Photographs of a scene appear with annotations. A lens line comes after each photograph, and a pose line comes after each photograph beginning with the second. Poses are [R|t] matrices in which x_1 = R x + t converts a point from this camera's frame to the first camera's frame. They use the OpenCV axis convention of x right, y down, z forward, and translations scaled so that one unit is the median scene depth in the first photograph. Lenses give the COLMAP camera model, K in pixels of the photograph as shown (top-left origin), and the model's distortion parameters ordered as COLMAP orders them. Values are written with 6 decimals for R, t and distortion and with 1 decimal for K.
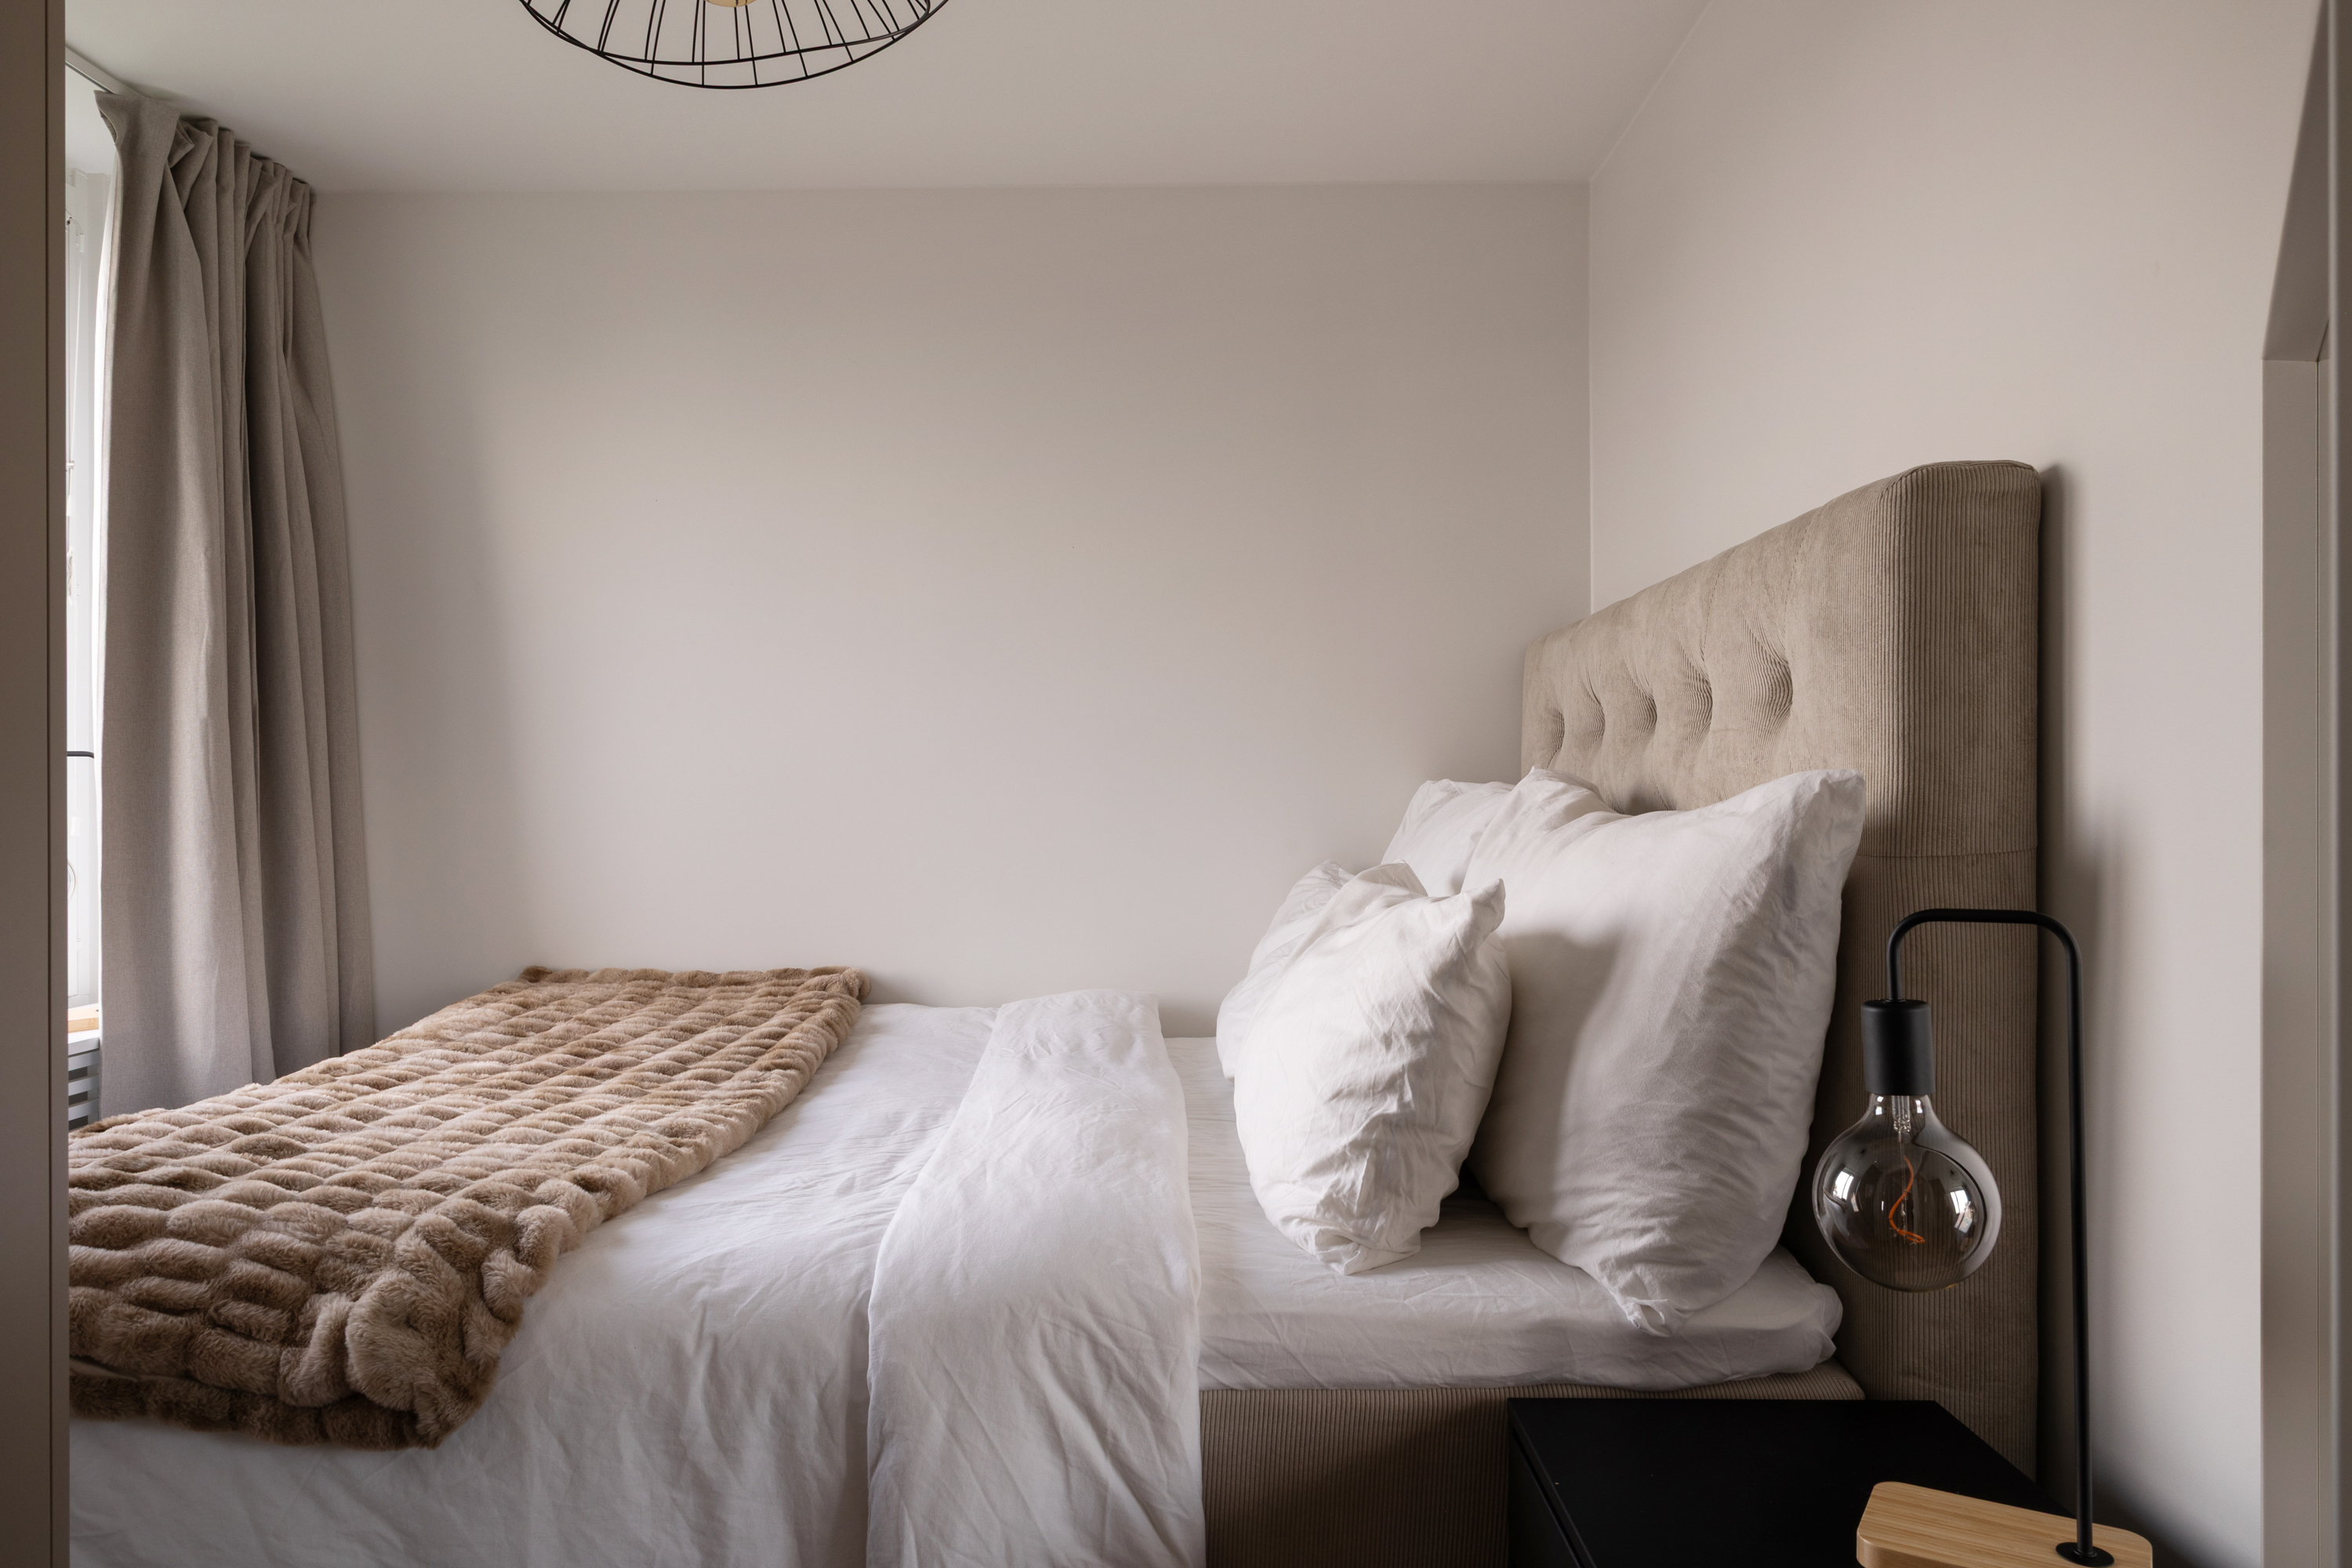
lens RADIAL K [[1578.5, 0, 1174.8], [0, 1578.5, 741.1], [0, 0, 1]] dist [-0.001671, 0.002793]
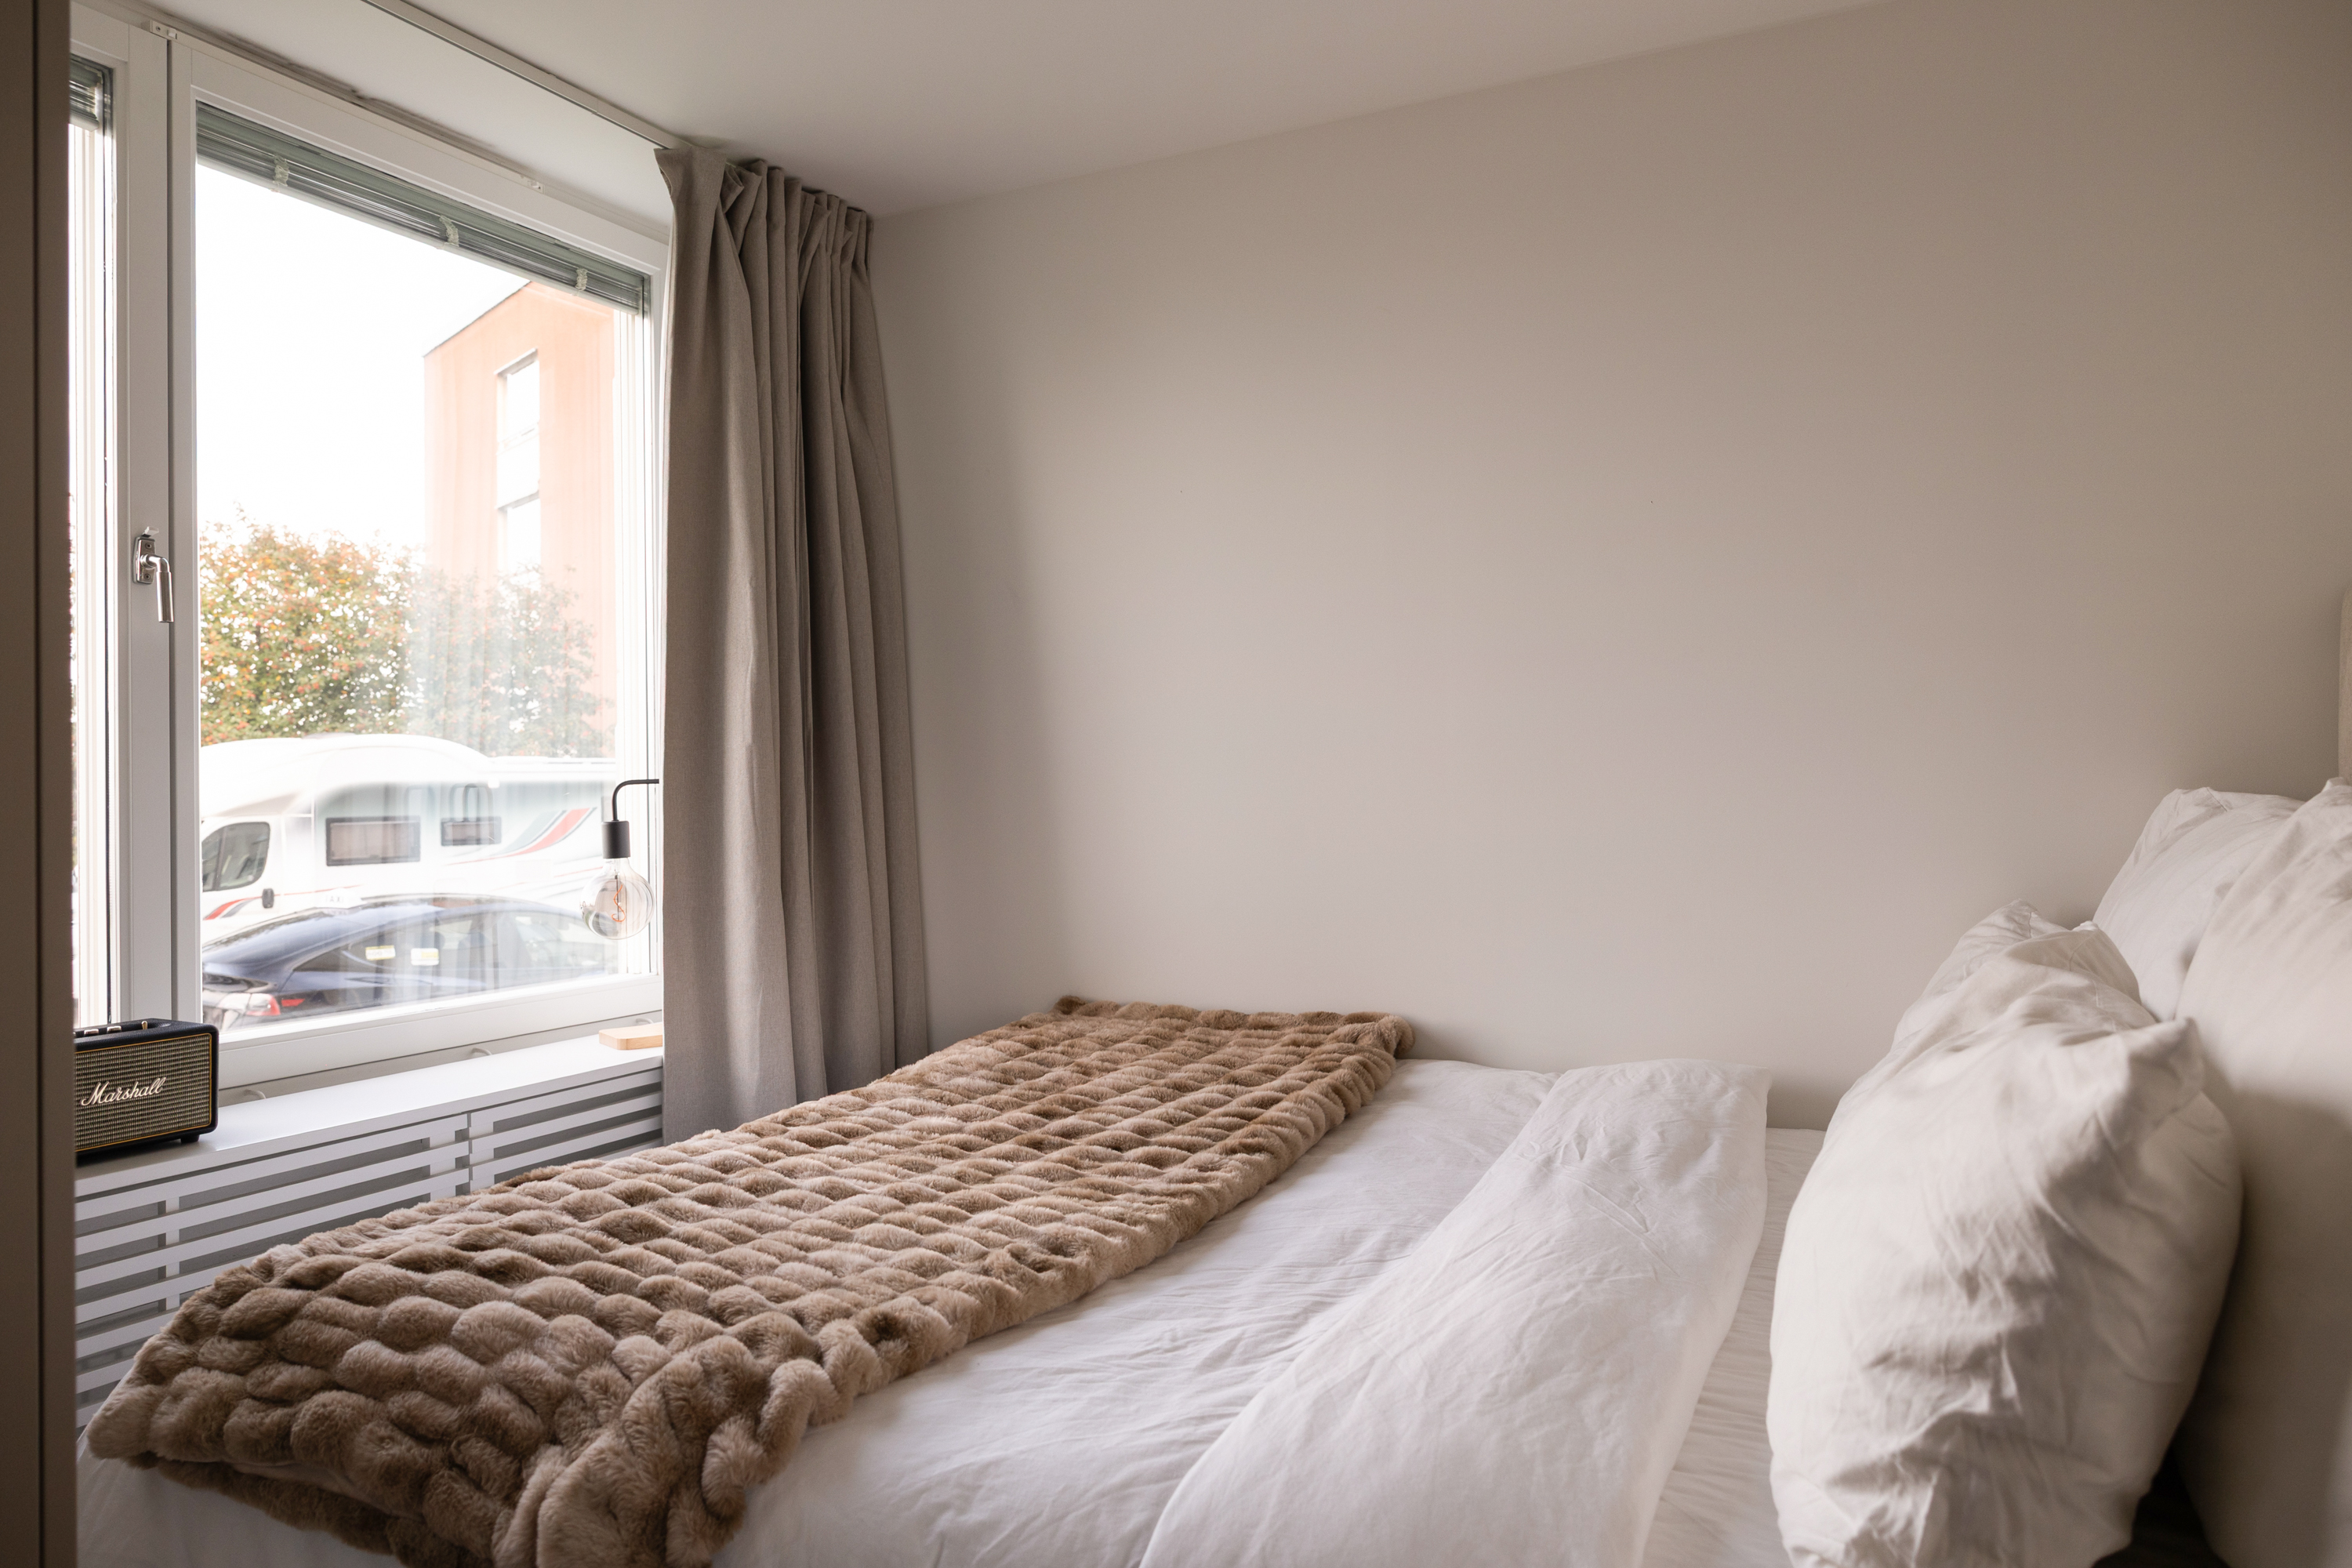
lens RADIAL K [[1578.5, 0, 1174.8], [0, 1578.5, 741.1], [0, 0, 1]] dist [-0.001671, 0.002793]
pose [[0.901093, -0.023918, -0.432965, 0.105570], [0.027191, 0.999629, 0.001367, -0.015816], [0.432772, -0.013005, 0.901409, 0.291790]]
